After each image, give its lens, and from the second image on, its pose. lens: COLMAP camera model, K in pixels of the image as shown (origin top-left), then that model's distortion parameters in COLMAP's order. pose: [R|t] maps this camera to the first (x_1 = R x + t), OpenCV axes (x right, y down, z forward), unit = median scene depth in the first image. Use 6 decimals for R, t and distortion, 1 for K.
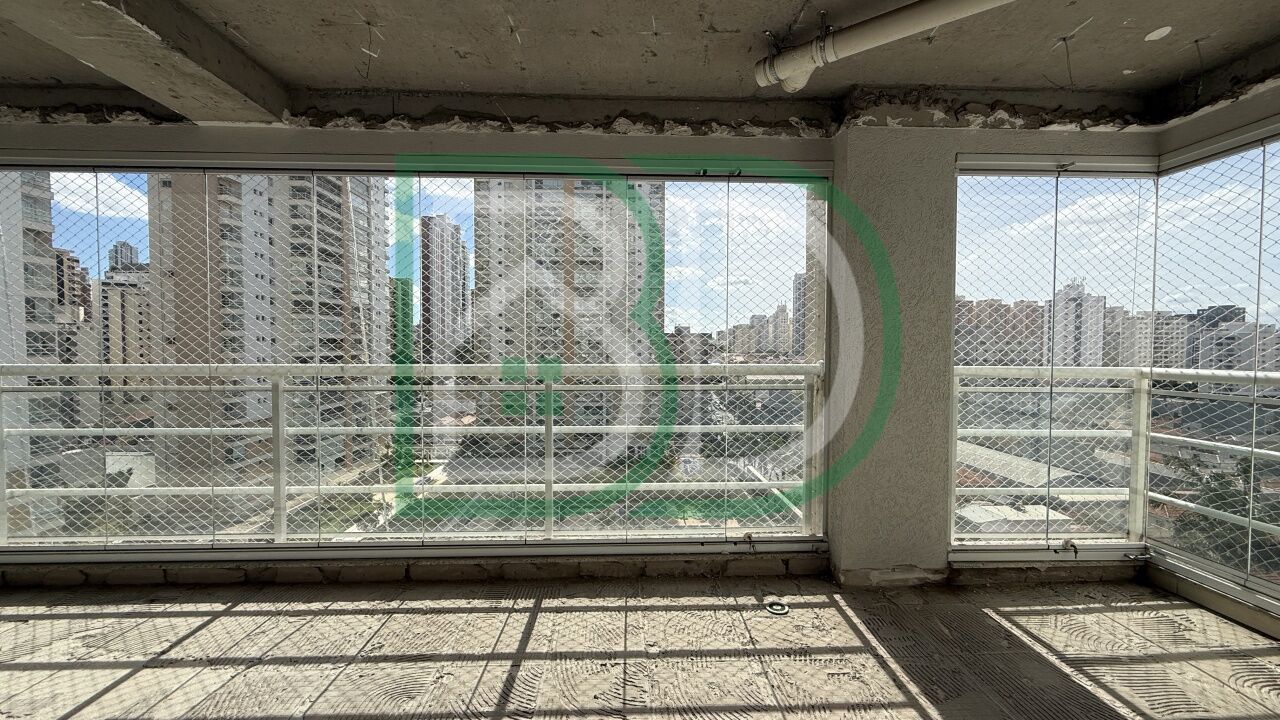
lens RADIAL K [[508.9, 0, 636.2], [0, 508.9, 355.6], [0, 0, 1]] dist [0.001668, -0.000587]
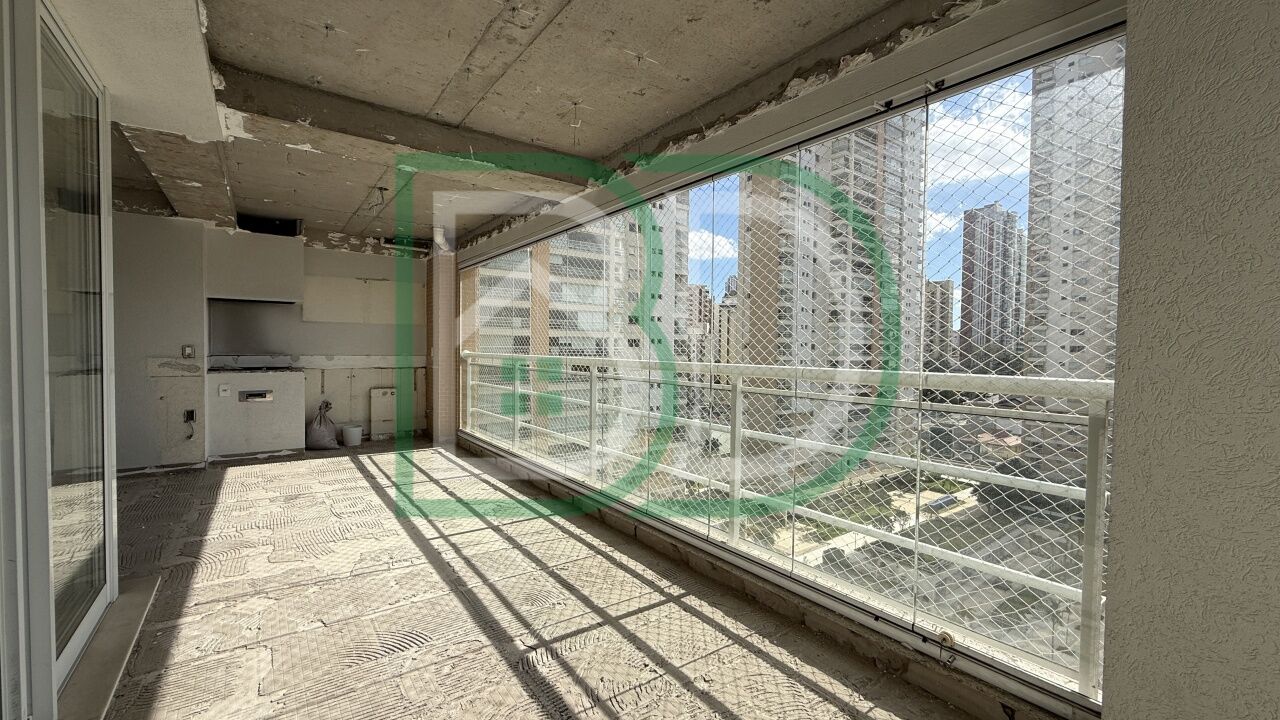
lens RADIAL K [[508.9, 0, 634.5], [0, 508.9, 351.5], [0, 0, 1]] dist [0.001668, -0.000587]
pose [[0.559353, 0.009868, -0.828871, 0.551172], [-0.026459, 0.999632, -0.005954, 0.005750], [0.828507, 0.025262, 0.559409, 0.312045]]
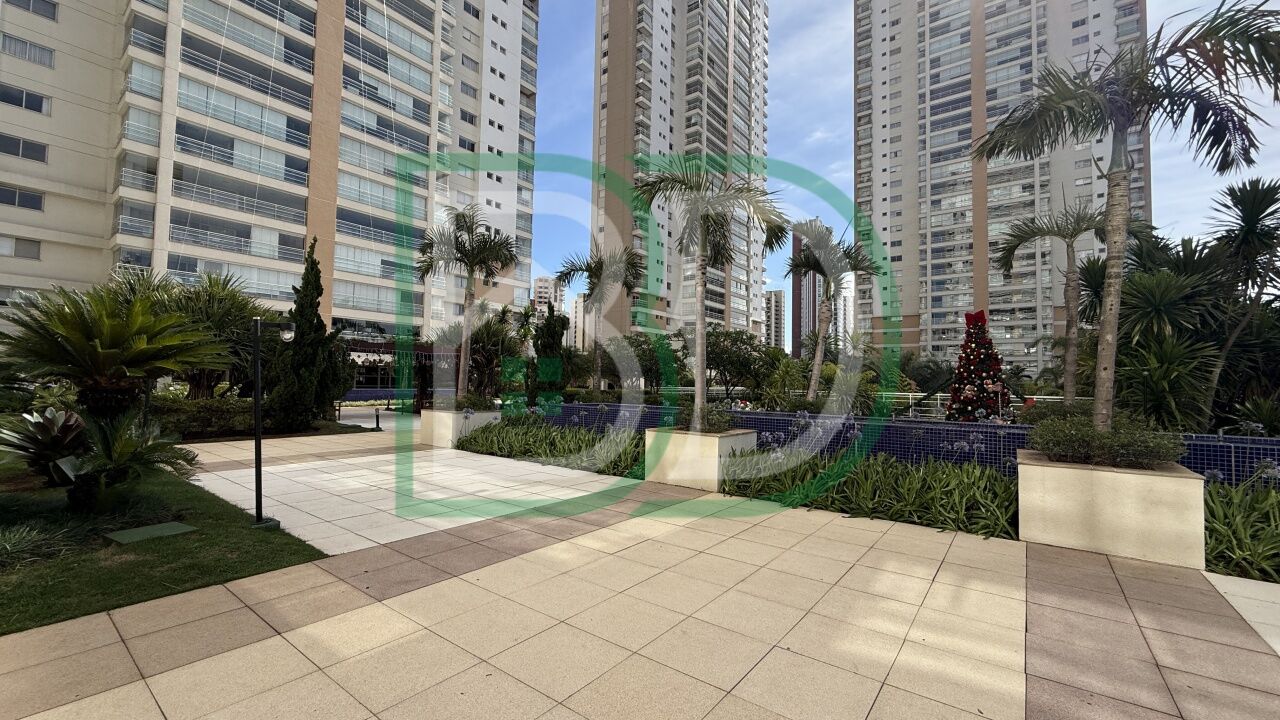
lens RADIAL K [[508.9, 0, 637.4], [0, 508.9, 356.5], [0, 0, 1]] dist [0.001668, -0.000587]
pose [[0.768481, -0.022431, -0.639480, -1.678999], [-0.026769, 0.997384, -0.067153, 8.688492], [0.639313, 0.068724, 0.765870, 3.234254]]
